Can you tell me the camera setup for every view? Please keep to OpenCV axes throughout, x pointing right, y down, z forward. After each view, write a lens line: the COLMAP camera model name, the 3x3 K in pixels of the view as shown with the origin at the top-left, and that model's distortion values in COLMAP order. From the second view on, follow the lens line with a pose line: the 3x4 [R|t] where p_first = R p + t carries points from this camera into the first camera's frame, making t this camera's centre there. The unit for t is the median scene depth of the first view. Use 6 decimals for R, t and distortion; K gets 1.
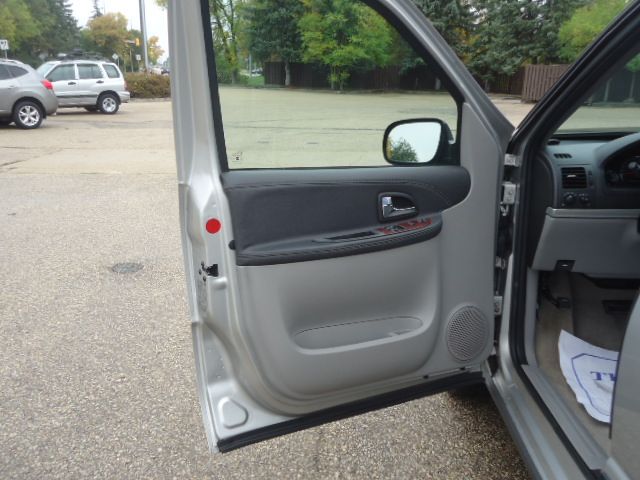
lens RADIAL K [[600.2, 0, 321.2], [0, 600.2, 238.0], [0, 0, 1]] dist [0.038744, 0.000000]
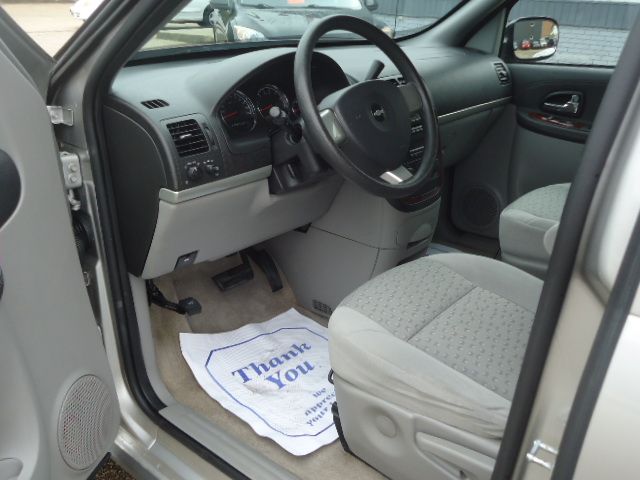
lens RADIAL K [[600.2, 0, 320.9], [0, 600.2, 236.1], [0, 0, 1]] dist [0.038744, 0.000000]
pose [[0.617031, -0.298475, 0.728139, 0.004140], [0.180521, 0.954291, 0.238203, -0.122738], [-0.765954, -0.015534, 0.642708, 0.458199]]
